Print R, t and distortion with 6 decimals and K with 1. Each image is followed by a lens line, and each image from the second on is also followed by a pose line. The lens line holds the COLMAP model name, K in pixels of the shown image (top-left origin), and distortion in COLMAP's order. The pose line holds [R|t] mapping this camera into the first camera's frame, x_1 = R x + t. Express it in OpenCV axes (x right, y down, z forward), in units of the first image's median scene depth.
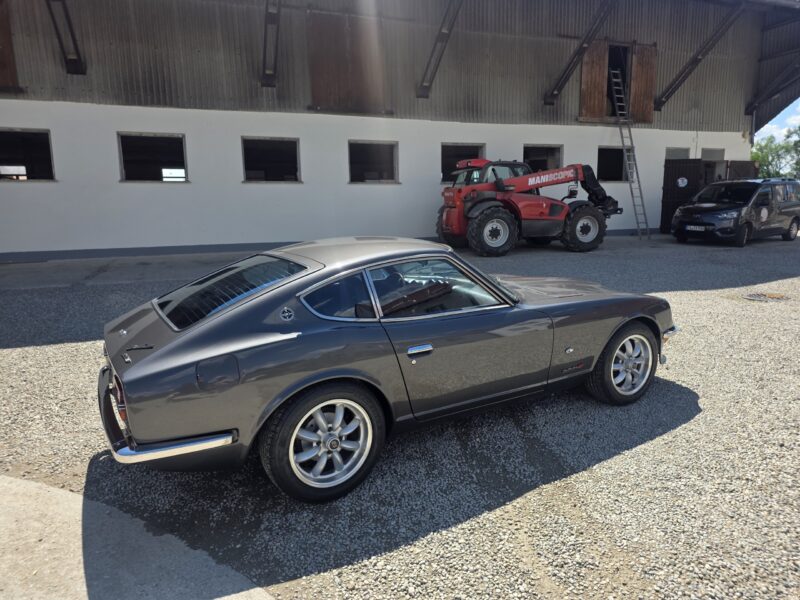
lens RADIAL K [[529.8, 0, 412.2], [0, 529.8, 291.0], [0, 0, 1]] dist [0.032902, -0.019789]
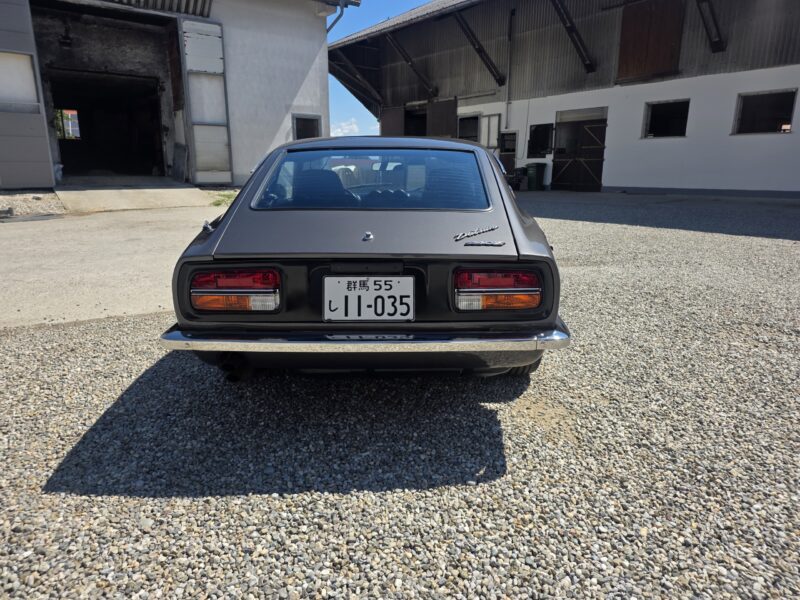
lens RADIAL K [[529.8, 0, 412.2], [0, 529.8, 291.0], [0, 0, 1]] dist [0.032902, -0.019789]
pose [[0.308901, 0.227115, -0.923579, 0.478893], [-0.166013, 0.969038, 0.182769, 0.044019], [0.936493, 0.096869, 0.337041, -0.078528]]
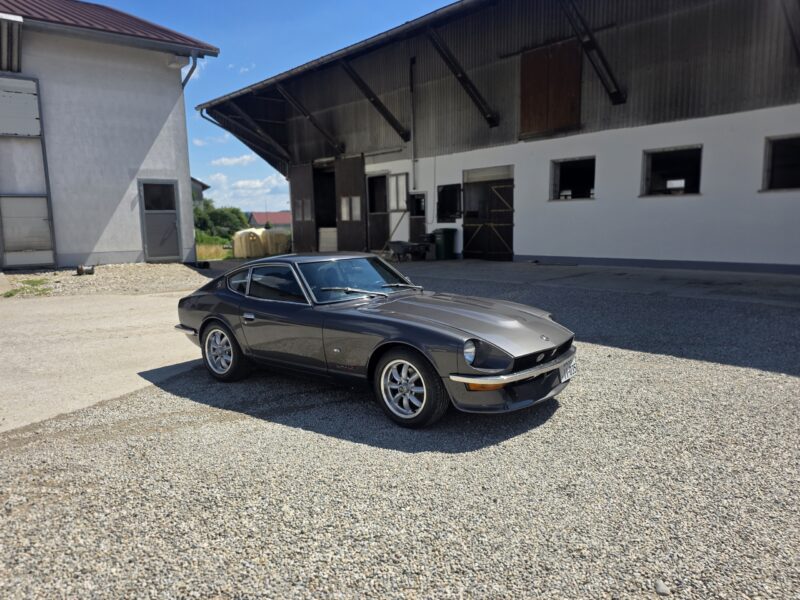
lens RADIAL K [[596.7, 0, 416.6], [0, 596.7, 299.9], [0, 0, 1]] dist [0.072271, -0.073129]
pose [[0.349707, 0.128714, -0.927975, 0.464481], [-0.141440, 0.986417, 0.083518, -0.042185], [0.926121, 0.102046, 0.363162, 0.182374]]
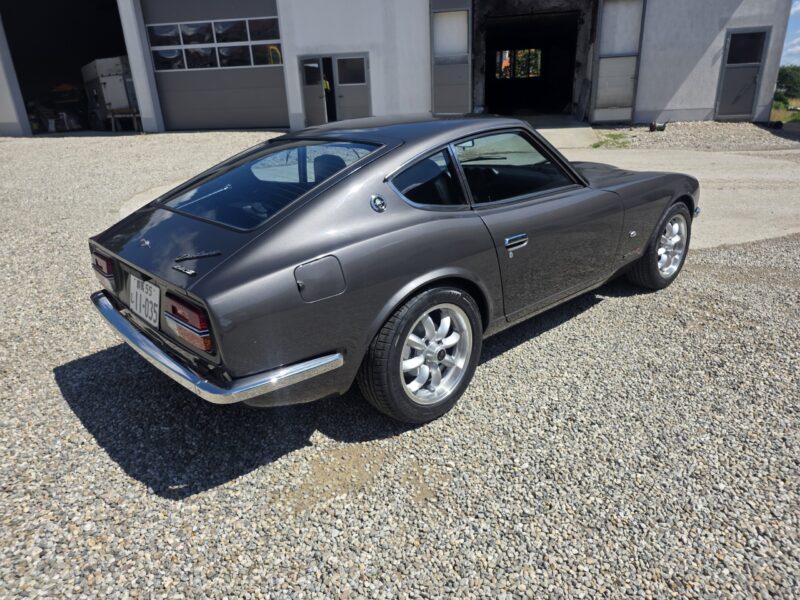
lens RADIAL K [[541.3, 0, 400.0], [0, 541.3, 300.0], [0, 0, 1]] dist [0.004764, 0.006204]
pose [[-0.494592, 0.326424, -0.805497, 0.437663], [-0.099838, 0.899318, 0.425746, -0.009899], [0.863372, 0.290990, -0.412206, 0.108412]]
